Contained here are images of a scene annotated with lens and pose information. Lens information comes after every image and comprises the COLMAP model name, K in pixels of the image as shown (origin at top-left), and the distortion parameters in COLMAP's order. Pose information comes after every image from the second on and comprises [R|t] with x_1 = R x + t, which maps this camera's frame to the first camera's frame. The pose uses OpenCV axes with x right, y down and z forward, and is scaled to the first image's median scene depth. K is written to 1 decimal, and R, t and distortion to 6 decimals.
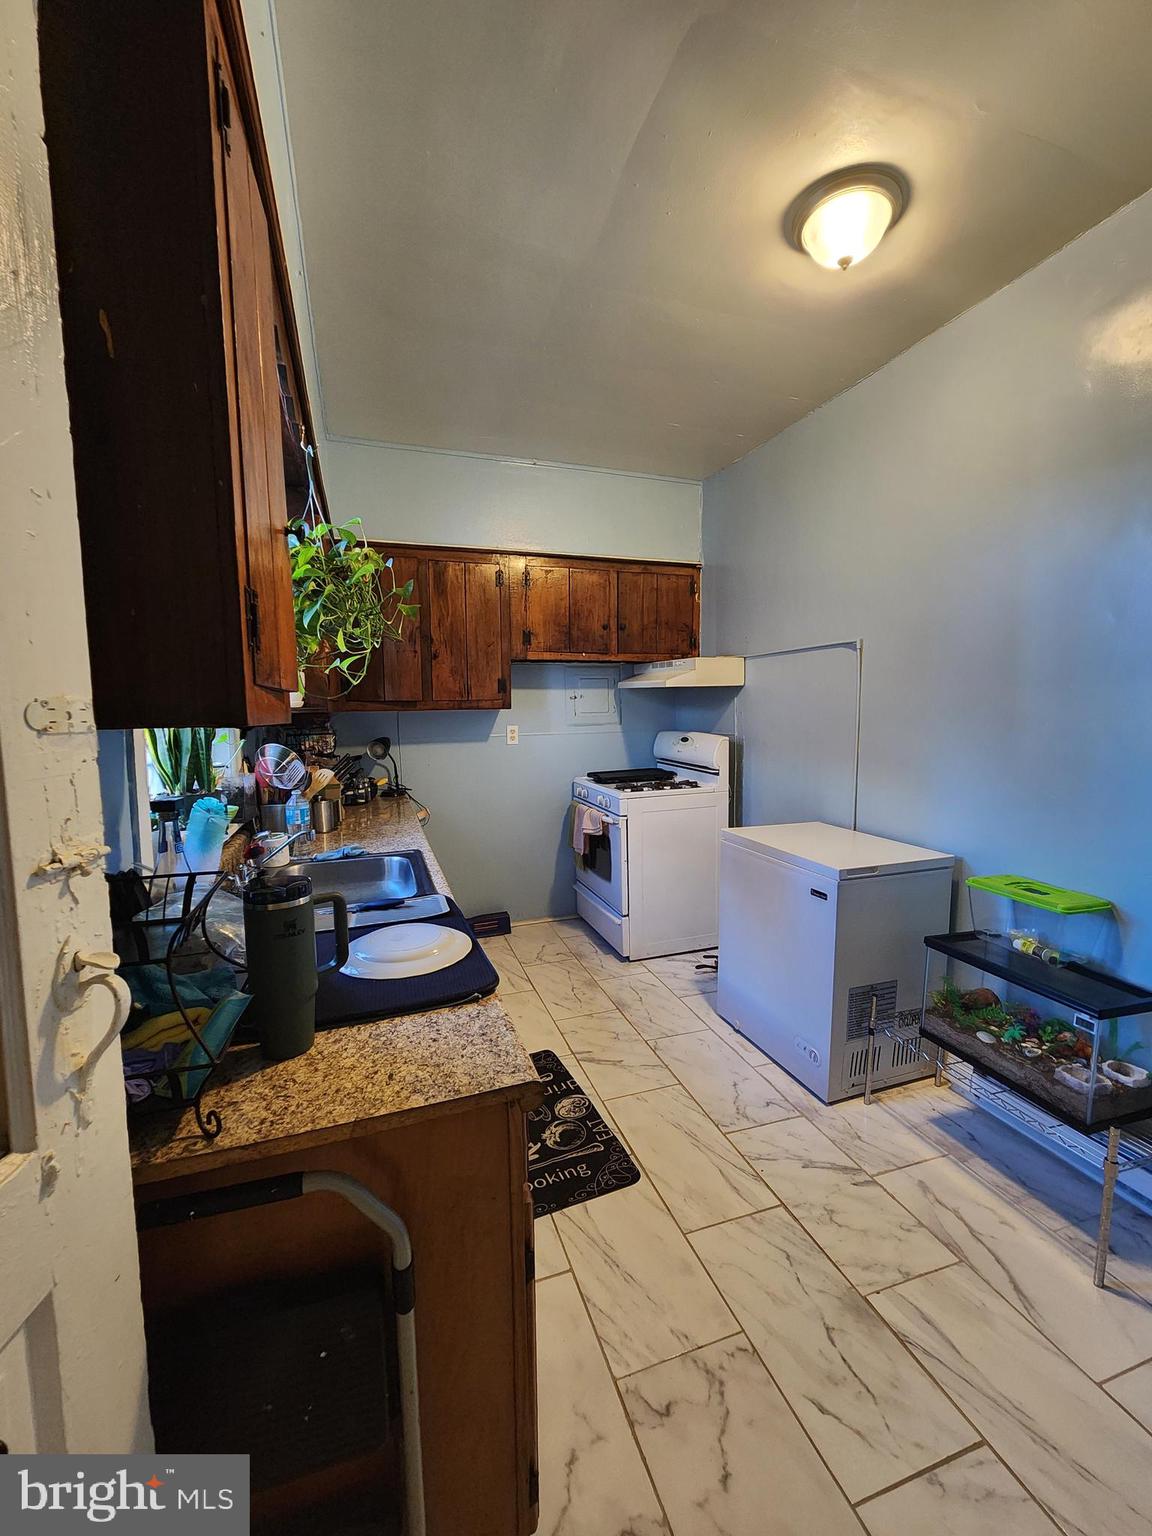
lens RADIAL K [[633.2, 0, 577.7], [0, 633.2, 766.5], [0, 0, 1]] dist [0.001311, 0.000039]
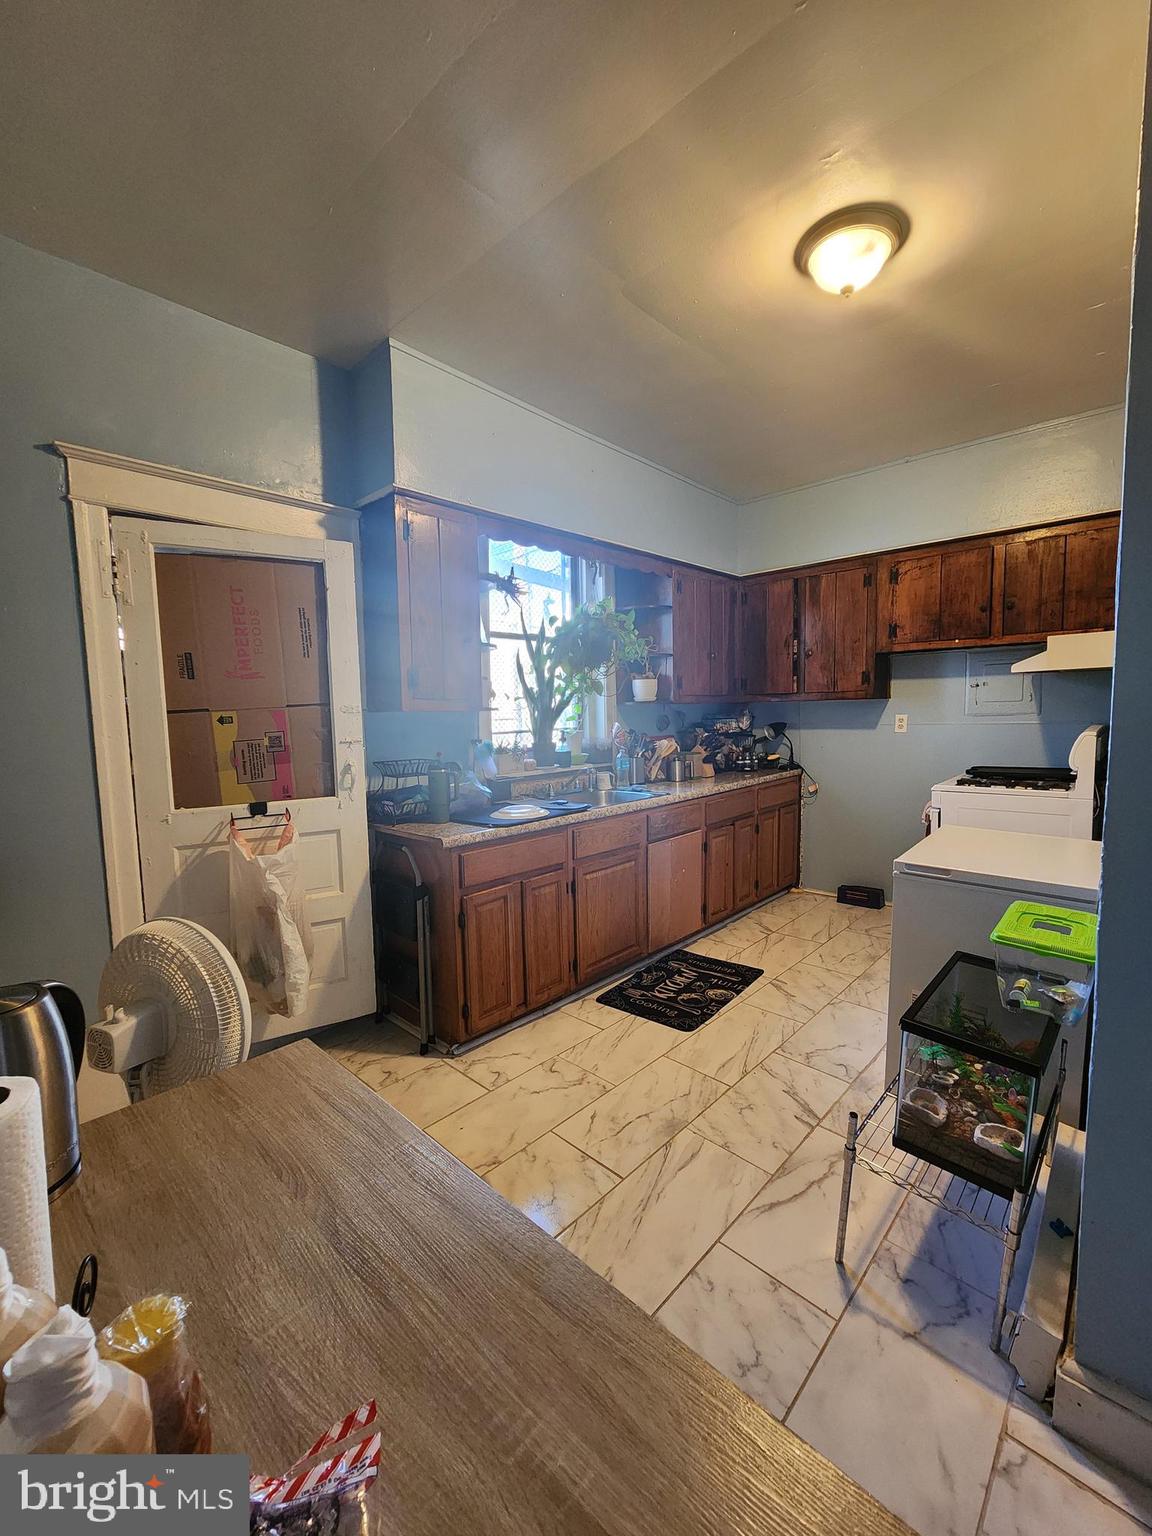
lens RADIAL K [[633.2, 0, 581.6], [0, 633.2, 769.2], [0, 0, 1]] dist [0.001311, 0.000039]
pose [[0.463893, 0.086863, -0.881623, 0.635370], [-0.065574, 0.995818, 0.063611, -0.007269], [0.883461, 0.028303, 0.467649, 0.054711]]
